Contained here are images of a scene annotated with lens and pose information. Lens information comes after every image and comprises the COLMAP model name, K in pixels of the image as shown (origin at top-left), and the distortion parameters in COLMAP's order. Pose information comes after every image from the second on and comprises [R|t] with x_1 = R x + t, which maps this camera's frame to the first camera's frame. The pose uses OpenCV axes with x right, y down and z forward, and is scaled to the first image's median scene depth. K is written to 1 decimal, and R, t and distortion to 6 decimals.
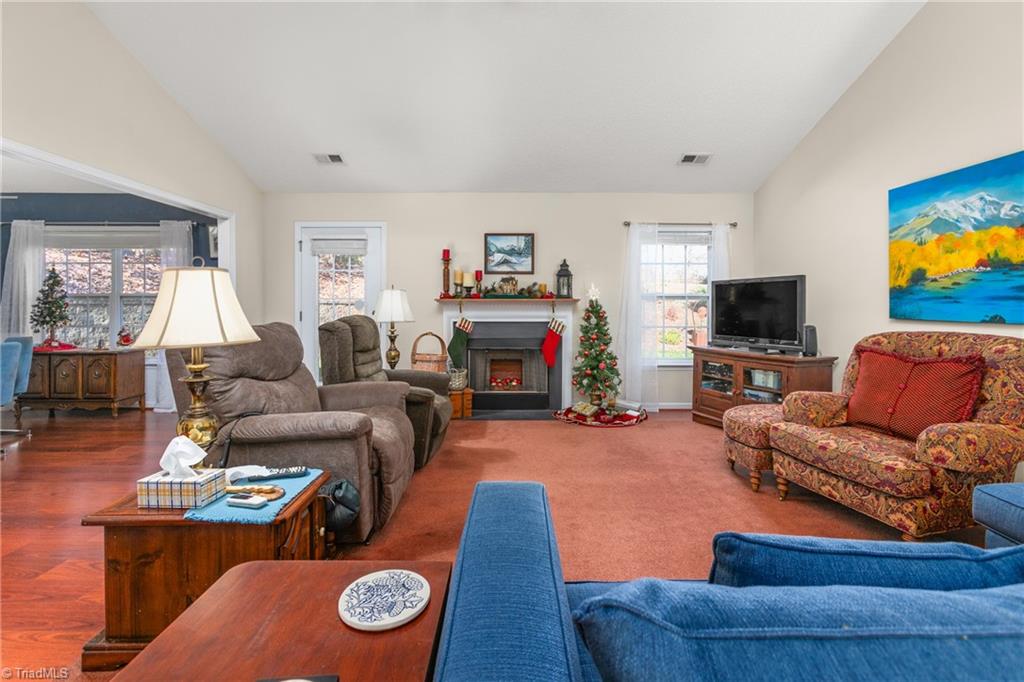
lens RADIAL K [[454.4, 0, 520.0], [0, 454.4, 307.8], [0, 0, 1]] dist [-0.005347, 0.002020]
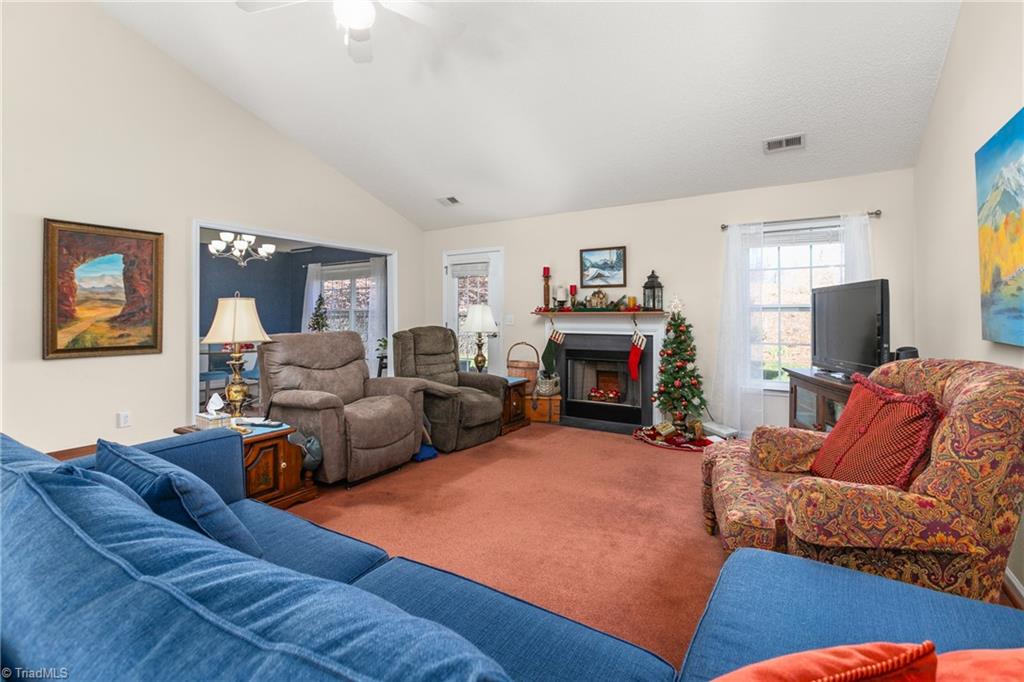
lens RADIAL K [[454.4, 0, 518.4], [0, 454.4, 313.5], [0, 0, 1]] dist [-0.005347, 0.002020]
pose [[0.849805, -0.002646, -0.527090, 0.363980], [-0.003649, 0.999934, -0.010904, -0.004184], [0.527084, 0.011189, 0.849739, 0.033332]]
